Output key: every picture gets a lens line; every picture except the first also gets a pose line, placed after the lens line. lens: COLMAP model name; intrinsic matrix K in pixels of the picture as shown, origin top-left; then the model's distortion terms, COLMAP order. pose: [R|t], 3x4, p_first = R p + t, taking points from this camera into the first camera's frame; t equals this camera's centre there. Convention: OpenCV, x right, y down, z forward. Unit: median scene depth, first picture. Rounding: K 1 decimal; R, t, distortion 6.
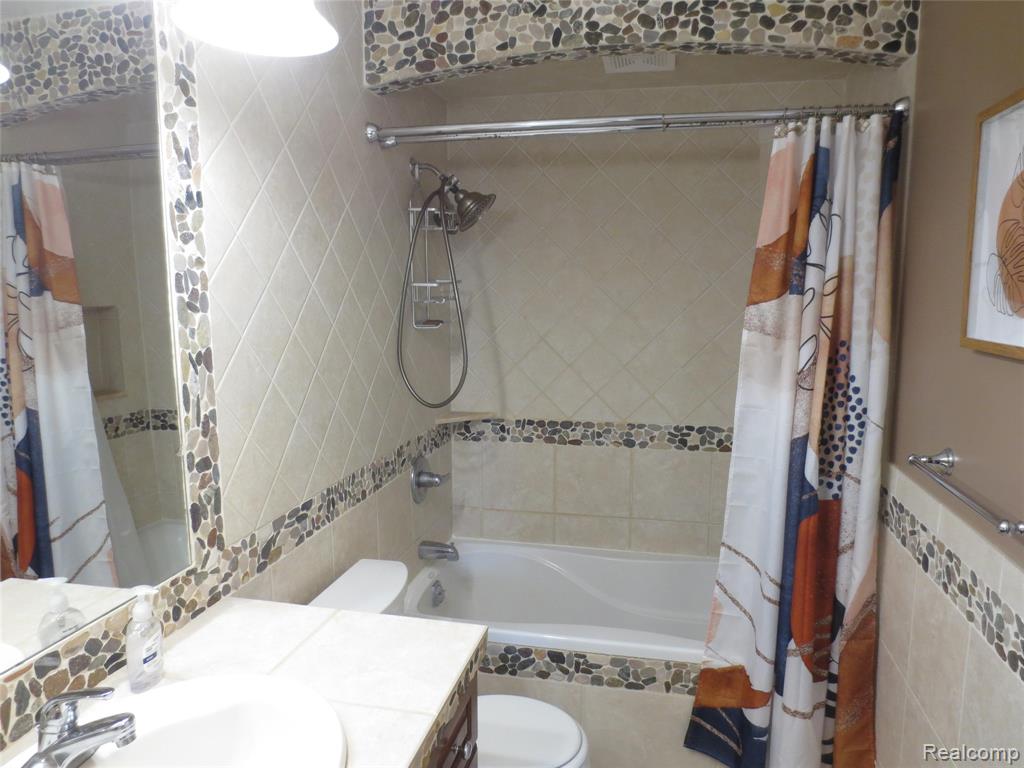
lens RADIAL K [[723.5, 0, 512.4], [0, 723.5, 389.5], [0, 0, 1]] dist [-0.060325, 0.018138]
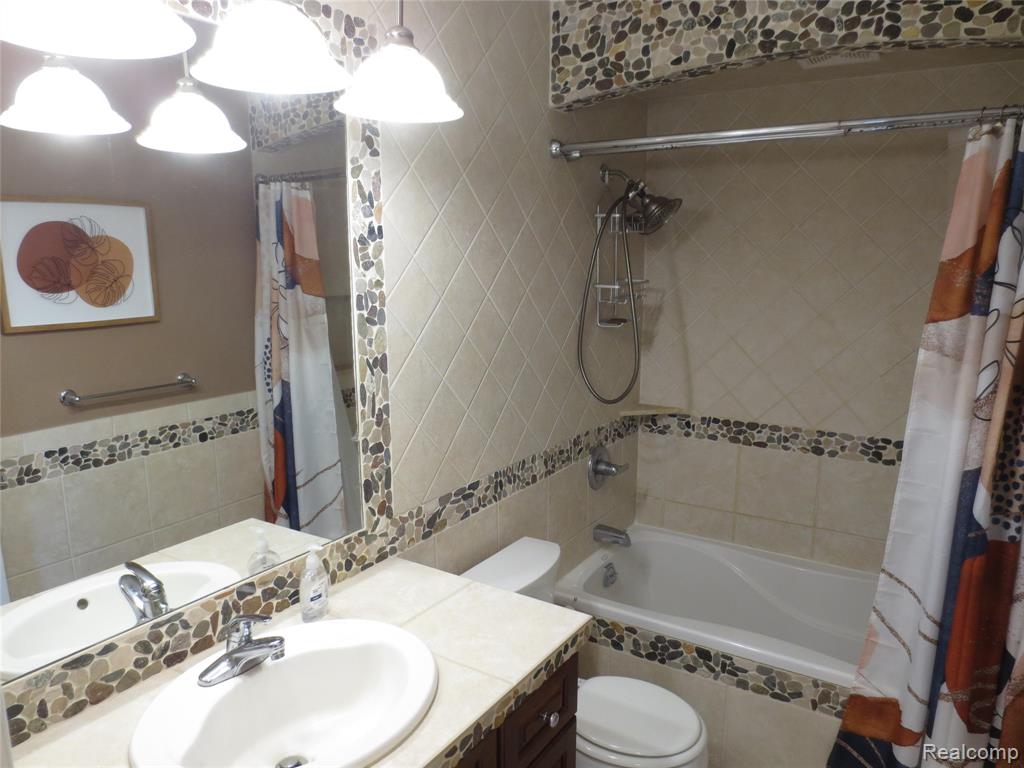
lens RADIAL K [[723.5, 0, 502.6], [0, 723.5, 388.6], [0, 0, 1]] dist [-0.060325, 0.018138]
pose [[0.934004, 0.064900, -0.351318, 0.143560], [-0.050368, 0.997460, 0.050355, -0.051125], [0.353694, -0.029336, 0.934901, -0.058382]]
